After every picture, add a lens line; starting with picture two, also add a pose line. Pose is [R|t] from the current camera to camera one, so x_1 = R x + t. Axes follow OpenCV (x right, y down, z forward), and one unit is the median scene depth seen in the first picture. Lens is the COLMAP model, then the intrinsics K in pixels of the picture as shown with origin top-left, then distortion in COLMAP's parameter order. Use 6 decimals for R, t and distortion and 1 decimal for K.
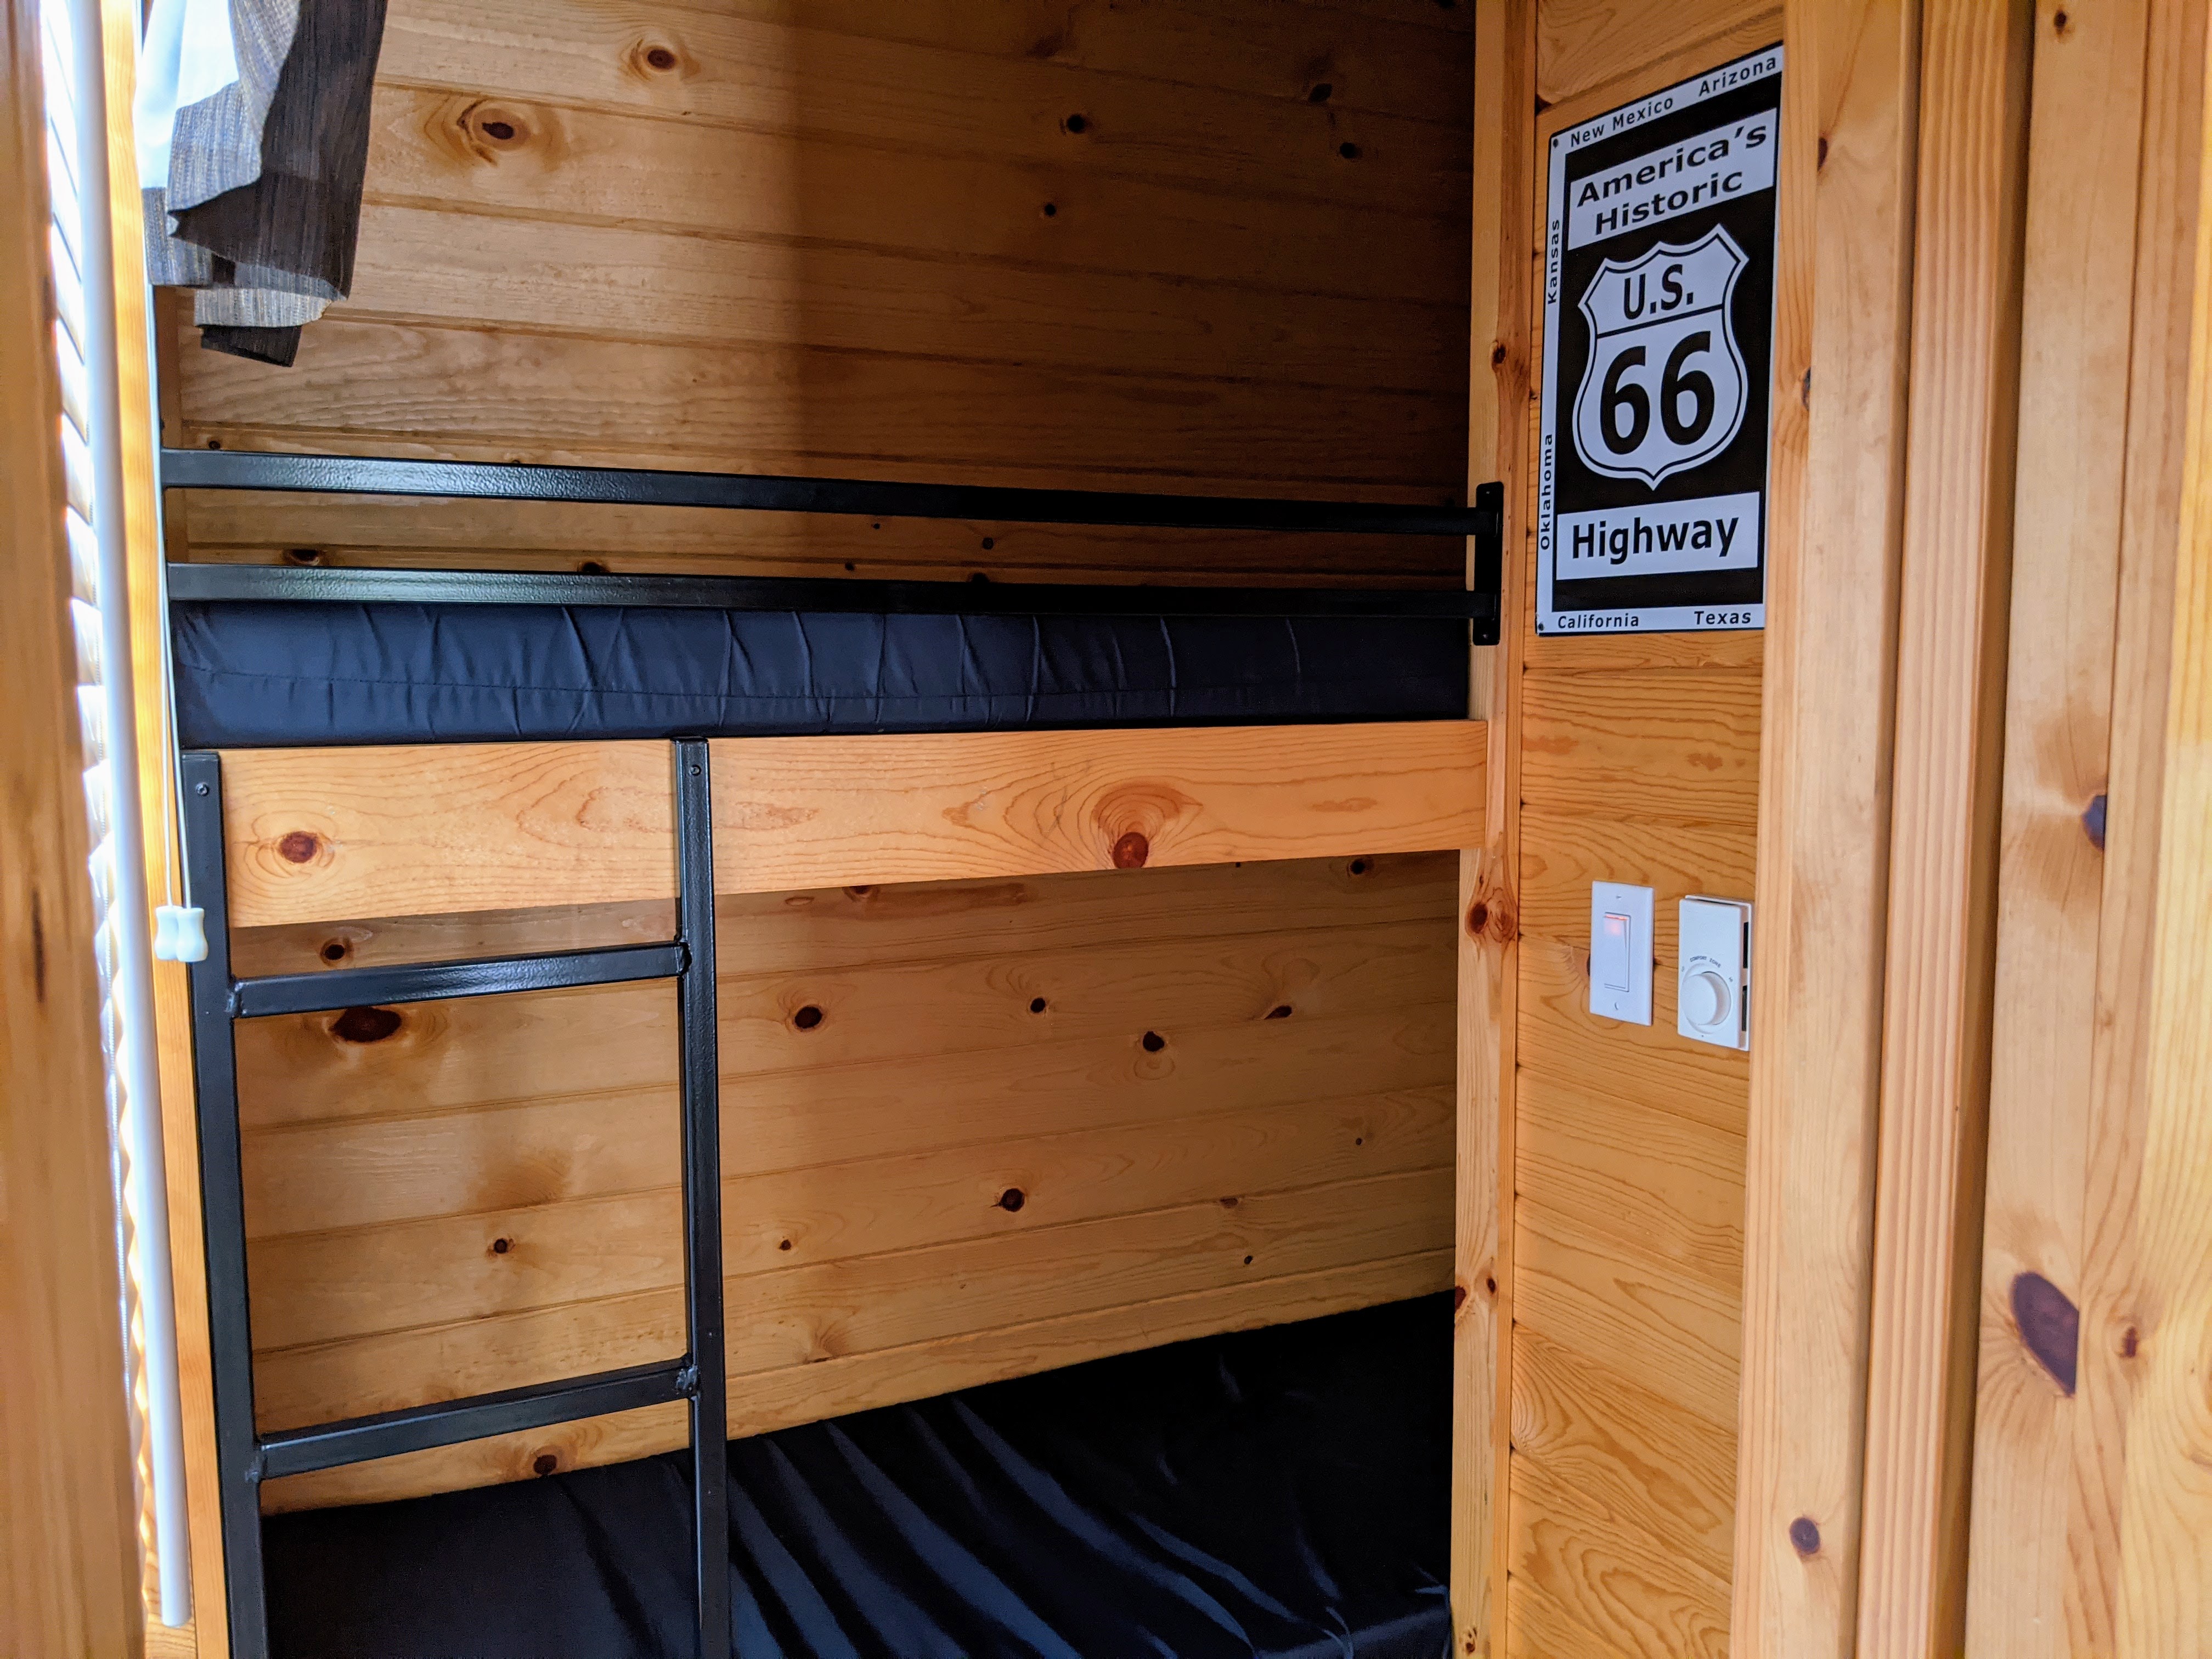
lens RADIAL K [[1797.5, 0, 1119.4], [0, 1797.5, 834.2], [0, 0, 1]] dist [0.076216, -0.140618]
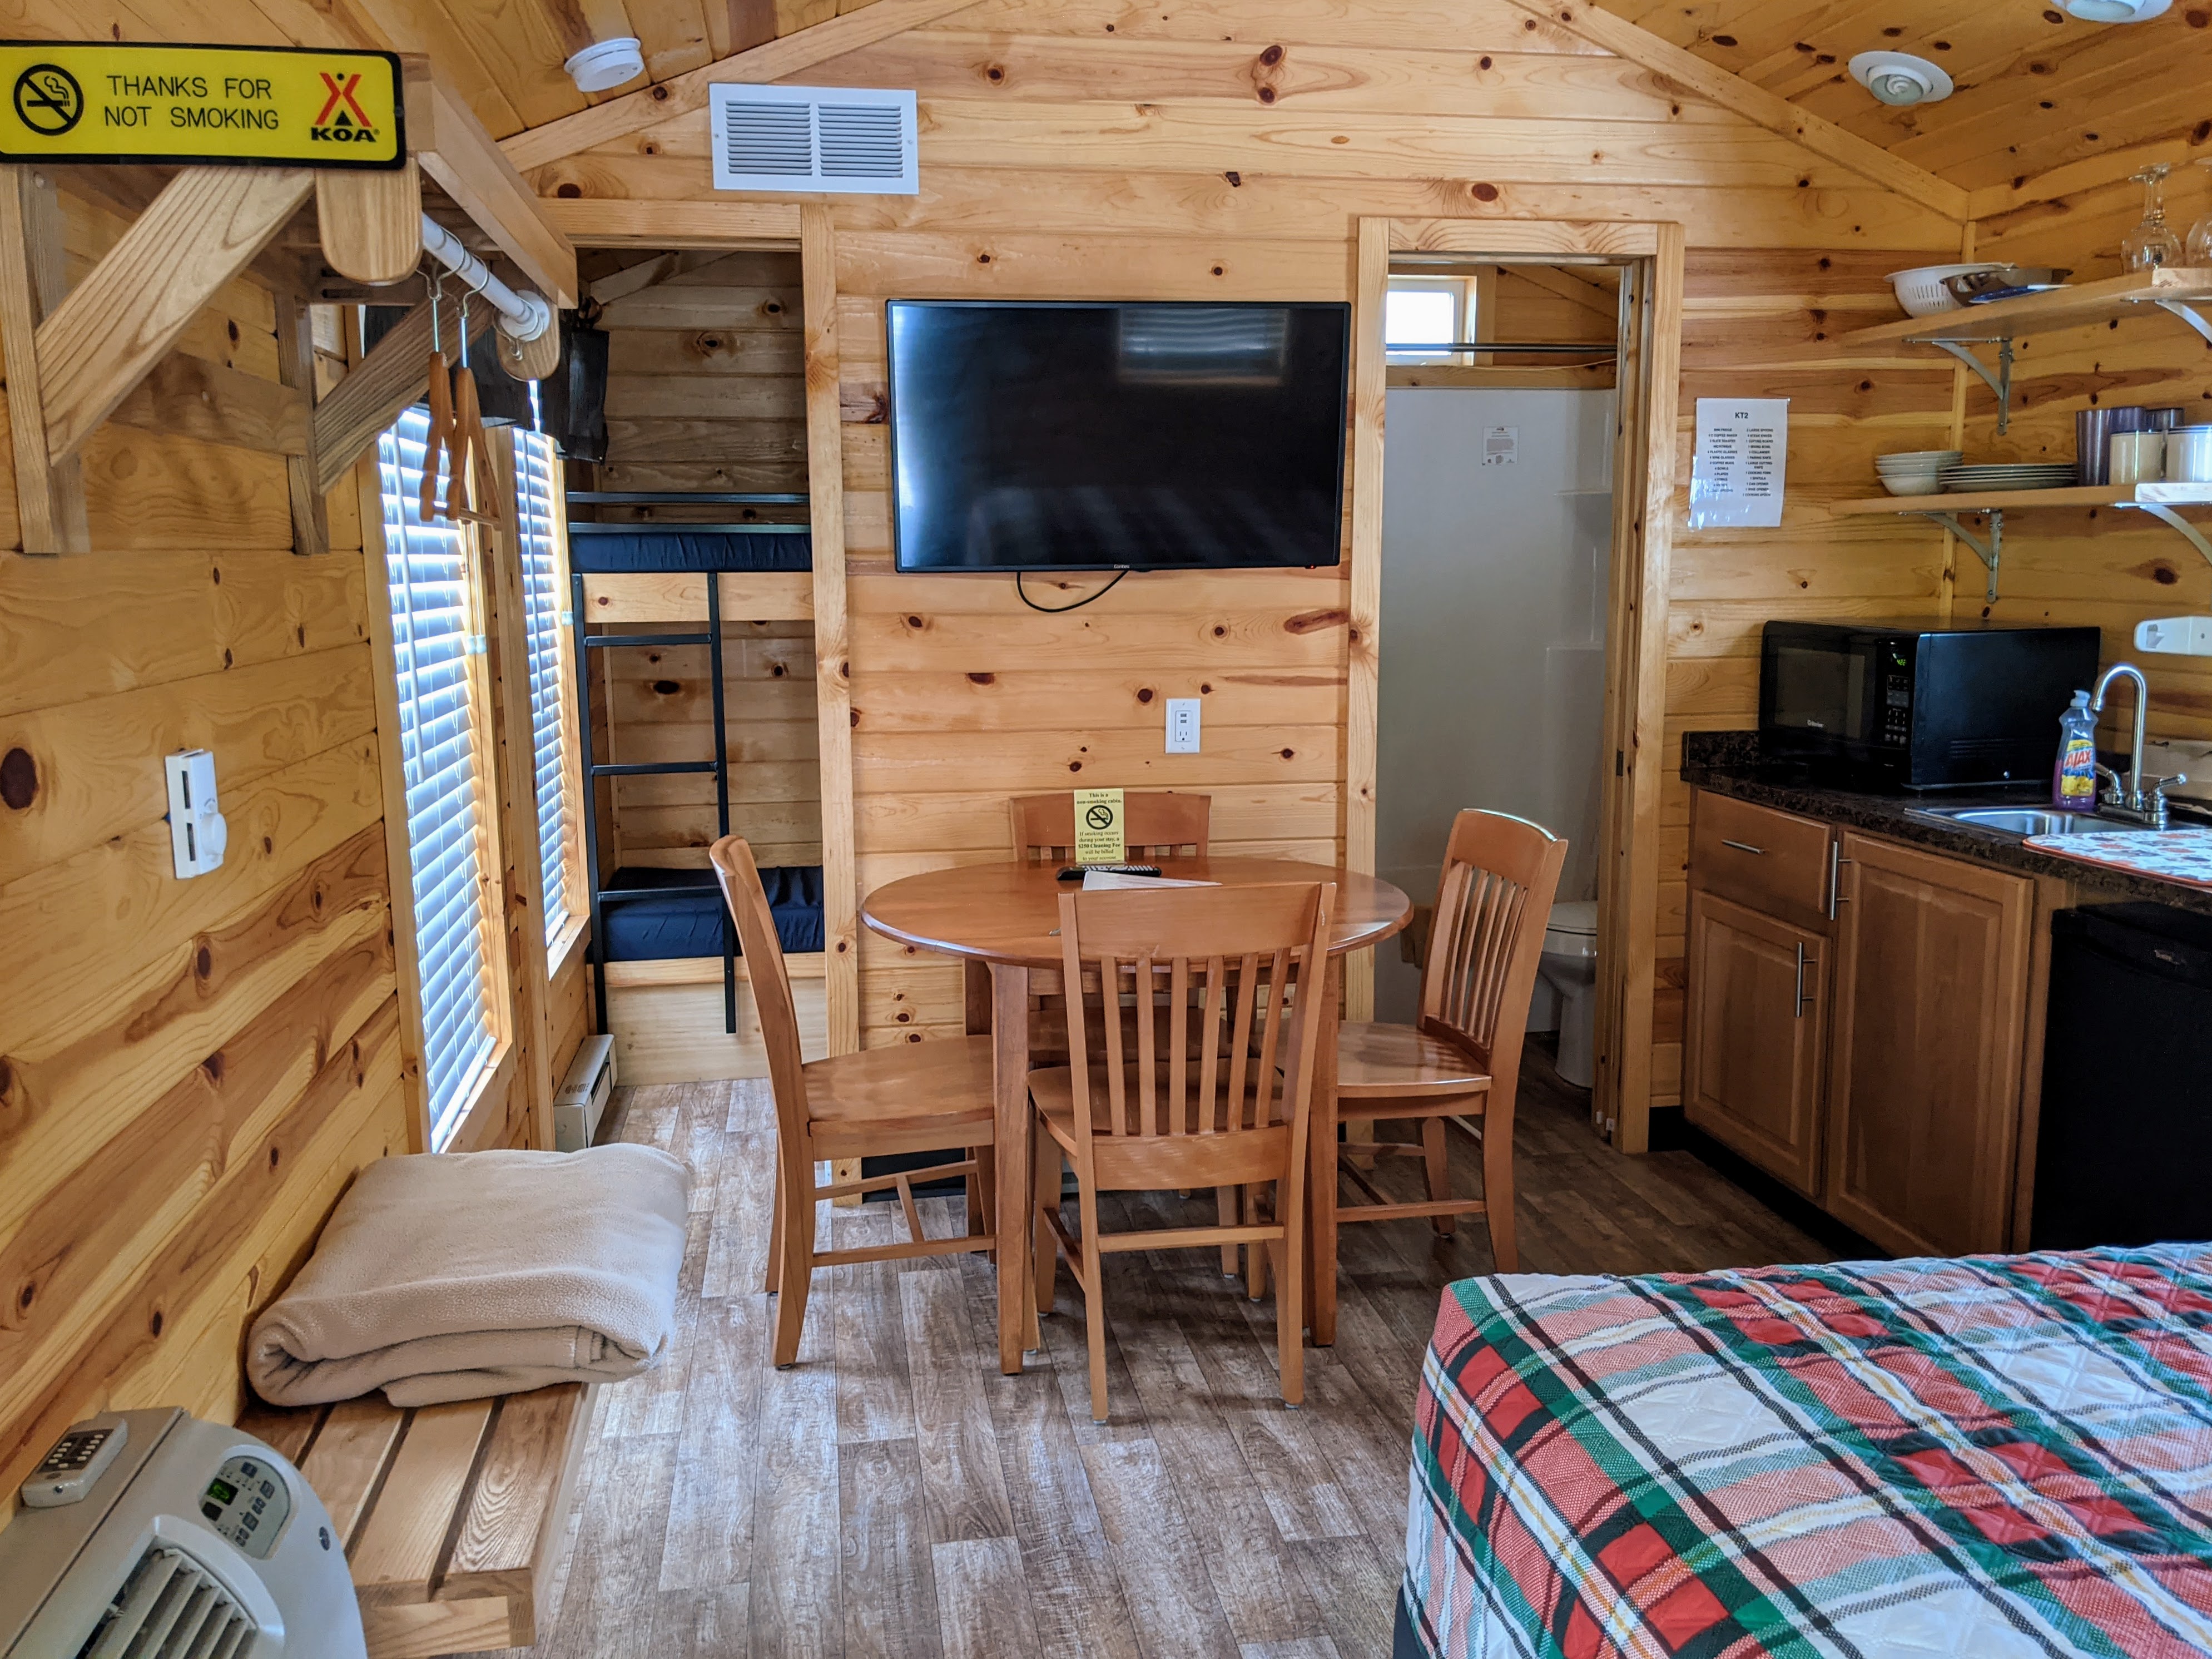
lens RADIAL K [[1797.6, 0, 1119.4], [0, 1797.6, 834.2], [0, 0, 1]] dist [0.076216, -0.140618]
pose [[0.959186, 0.037185, -0.280320, 1.378278], [-0.020088, 0.997772, 0.063622, 0.195071], [0.282061, -0.055394, 0.957796, -1.928316]]
